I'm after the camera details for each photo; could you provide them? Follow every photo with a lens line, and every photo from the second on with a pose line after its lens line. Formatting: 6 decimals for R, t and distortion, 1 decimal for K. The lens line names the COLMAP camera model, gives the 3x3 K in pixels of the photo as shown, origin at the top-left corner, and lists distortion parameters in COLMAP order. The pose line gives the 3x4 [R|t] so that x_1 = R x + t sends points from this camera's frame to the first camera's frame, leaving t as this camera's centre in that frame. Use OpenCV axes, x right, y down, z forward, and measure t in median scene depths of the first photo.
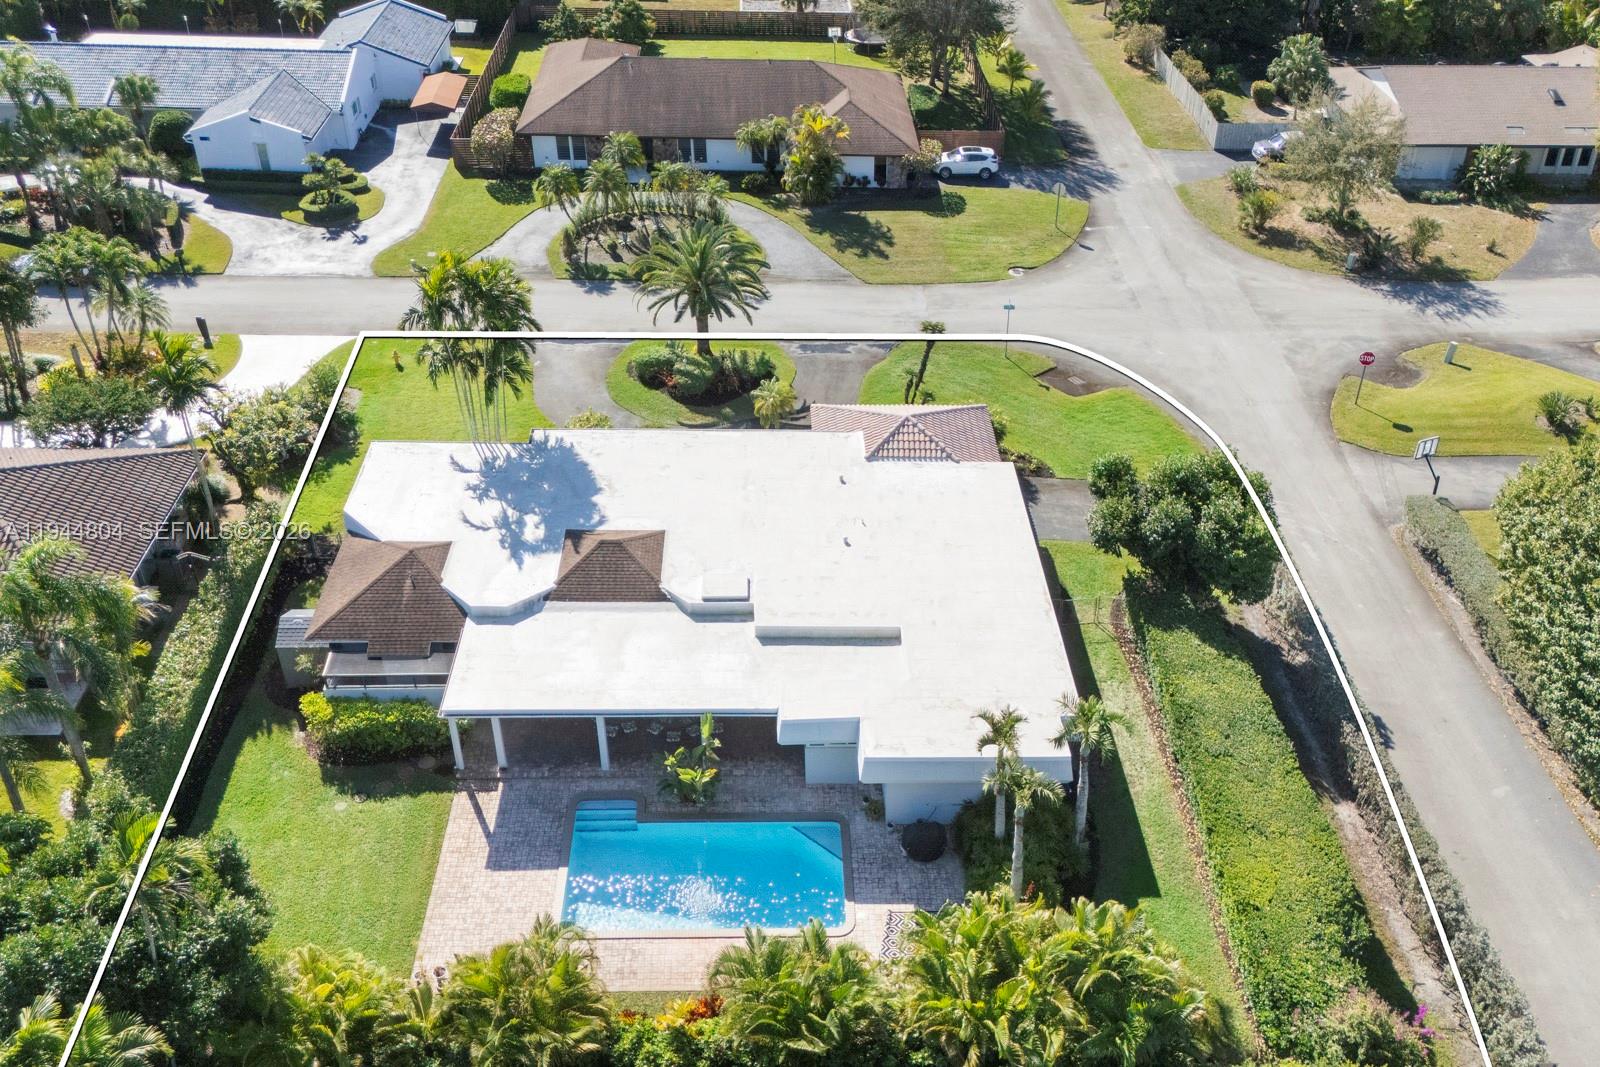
lens RADIAL K [[1426.0, 0, 807.0], [0, 1426.0, 603.8], [0, 0, 1]] dist [-0.016376, 0.013514]
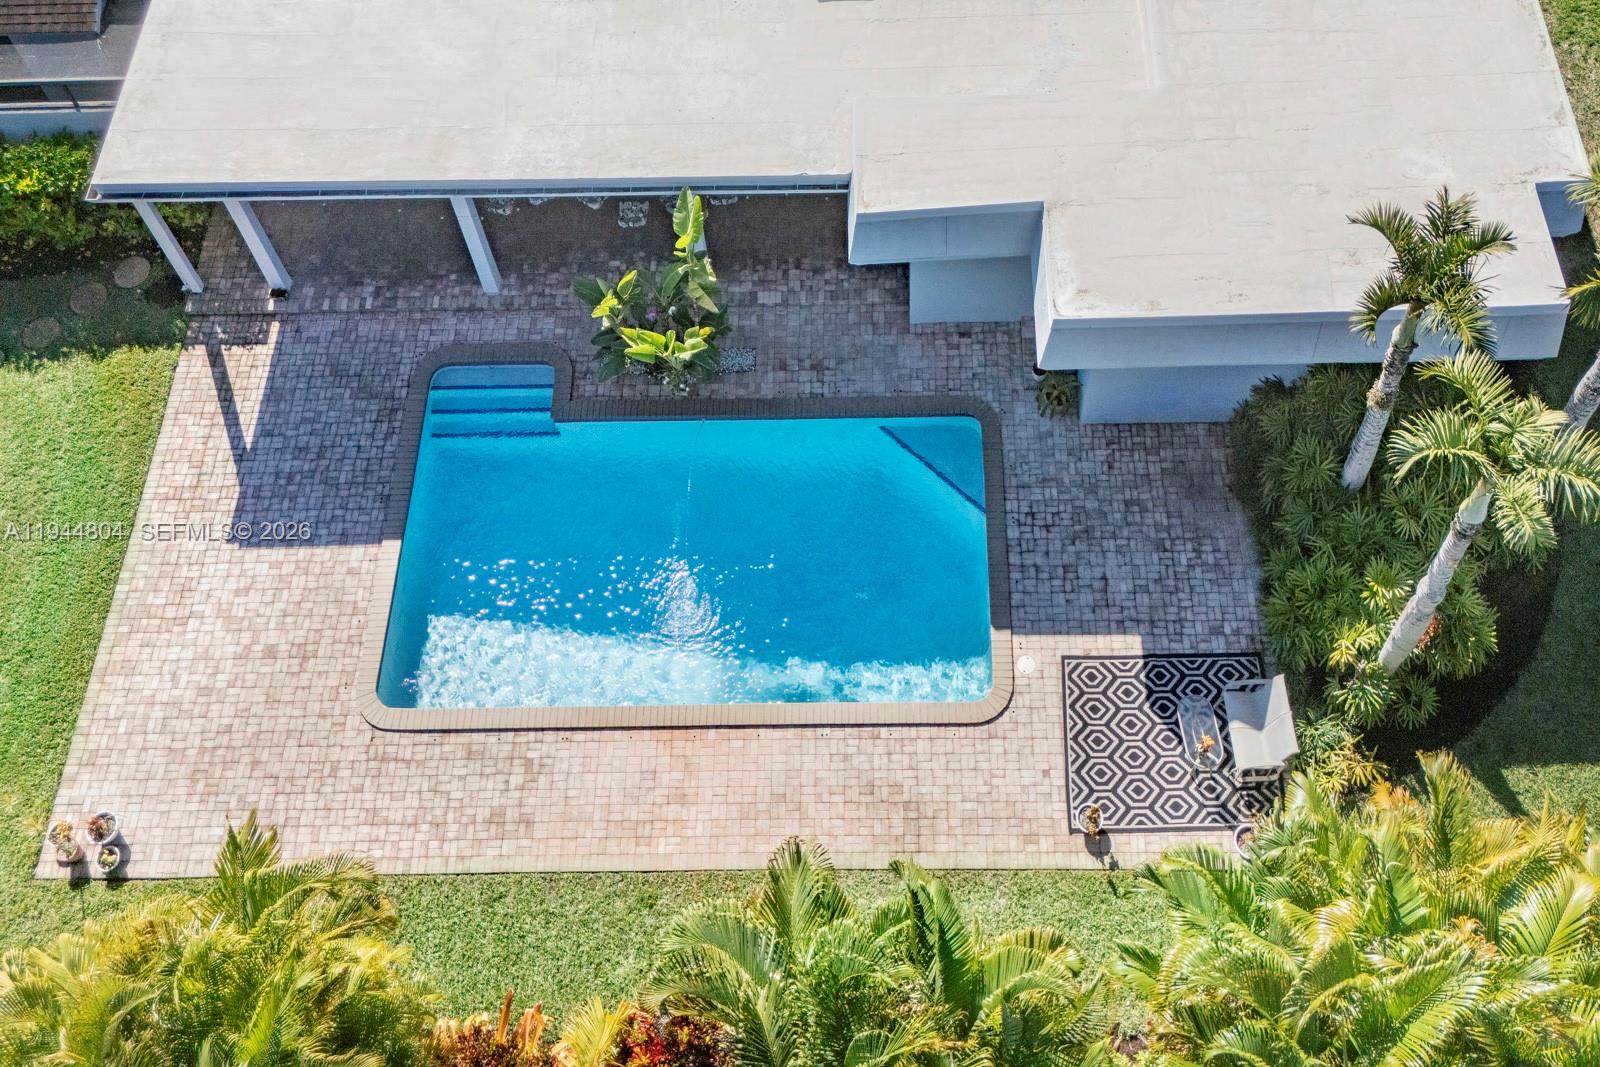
lens RADIAL K [[1426.0, 0, 807.0], [0, 1426.0, 603.8], [0, 0, 1]] dist [-0.016376, 0.013514]
pose [[0.997983, 0.022624, -0.059313, -0.005089], [0.008099, 0.881328, 0.472436, -0.016692], [0.062962, -0.471963, 0.879367, 0.545233]]
